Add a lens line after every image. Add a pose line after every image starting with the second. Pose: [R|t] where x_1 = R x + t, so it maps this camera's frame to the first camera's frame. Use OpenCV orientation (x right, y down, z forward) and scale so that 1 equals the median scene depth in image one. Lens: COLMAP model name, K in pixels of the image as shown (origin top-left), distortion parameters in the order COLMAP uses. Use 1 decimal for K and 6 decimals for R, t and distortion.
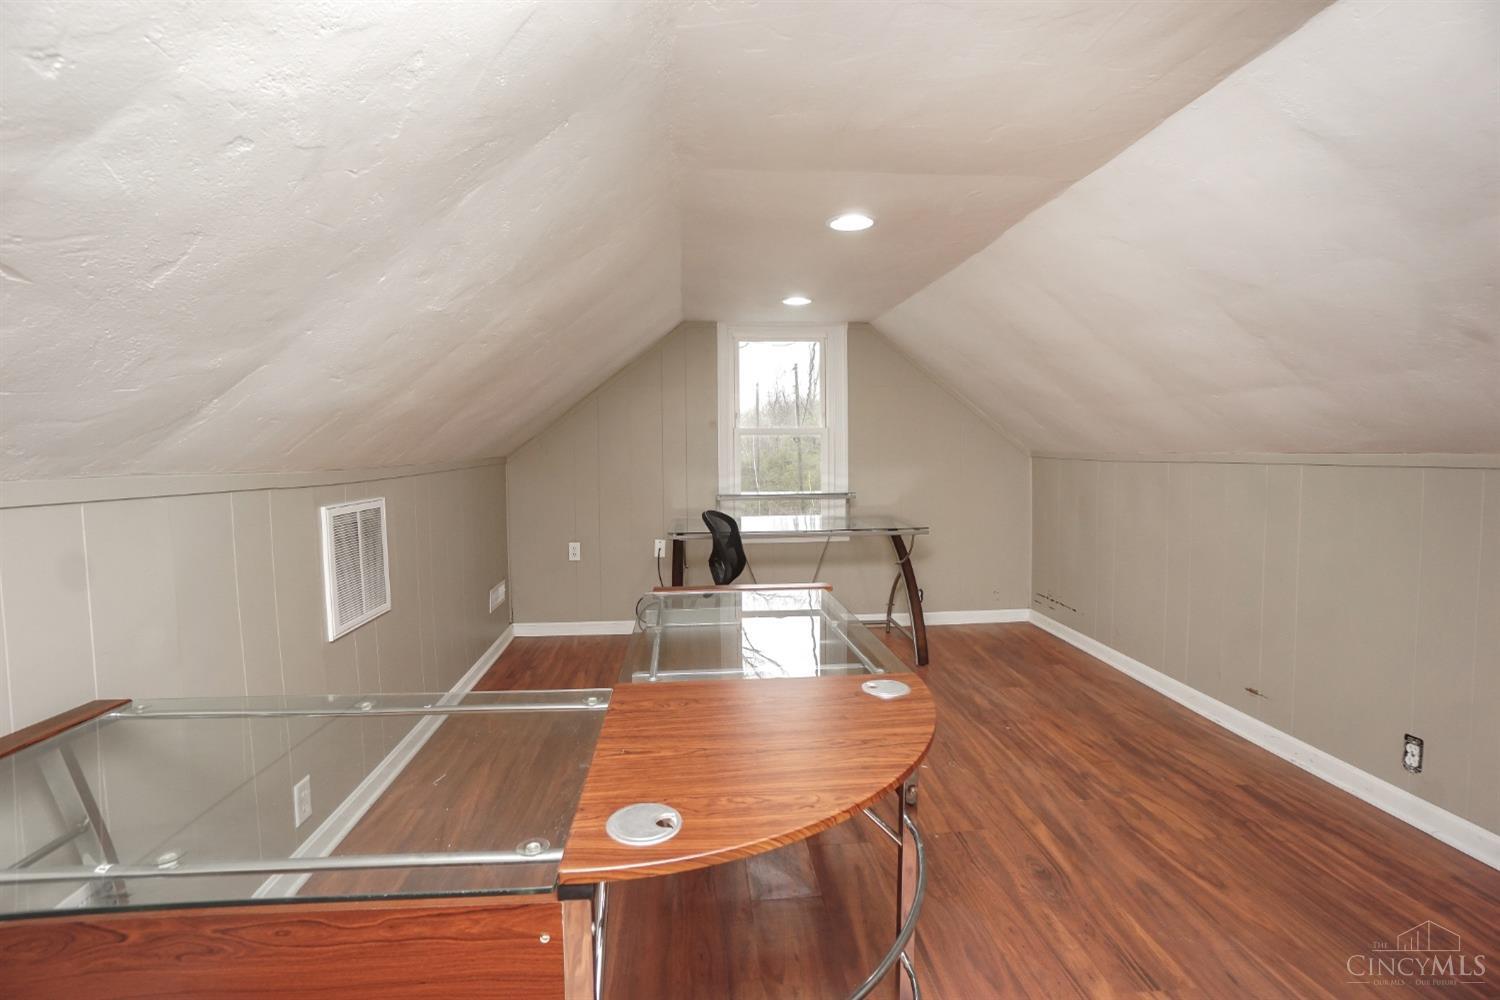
lens RADIAL K [[677.0, 0, 739.5], [0, 677.0, 482.7], [0, 0, 1]] dist [-0.069107, 0.026560]
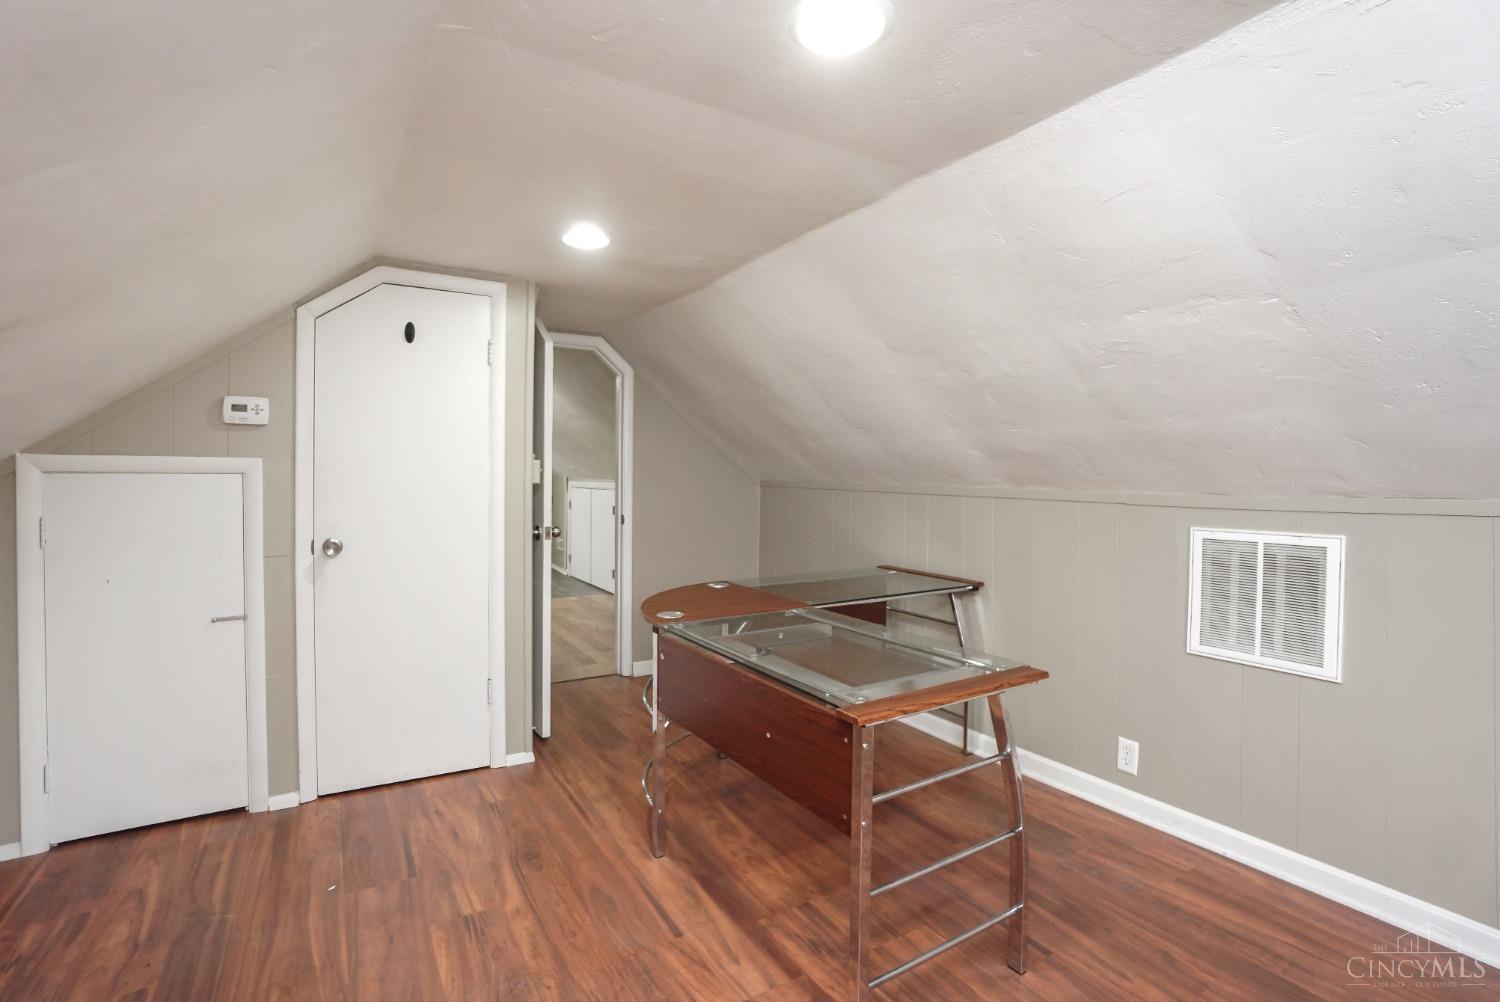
lens RADIAL K [[677.0, 0, 739.5], [0, 677.0, 483.7], [0, 0, 1]] dist [-0.069107, 0.026560]
pose [[-0.890677, 0.010258, -0.454521, 0.640918], [-0.021477, 0.997680, 0.064603, -0.109490], [0.454129, 0.067302, -0.888390, 1.977799]]
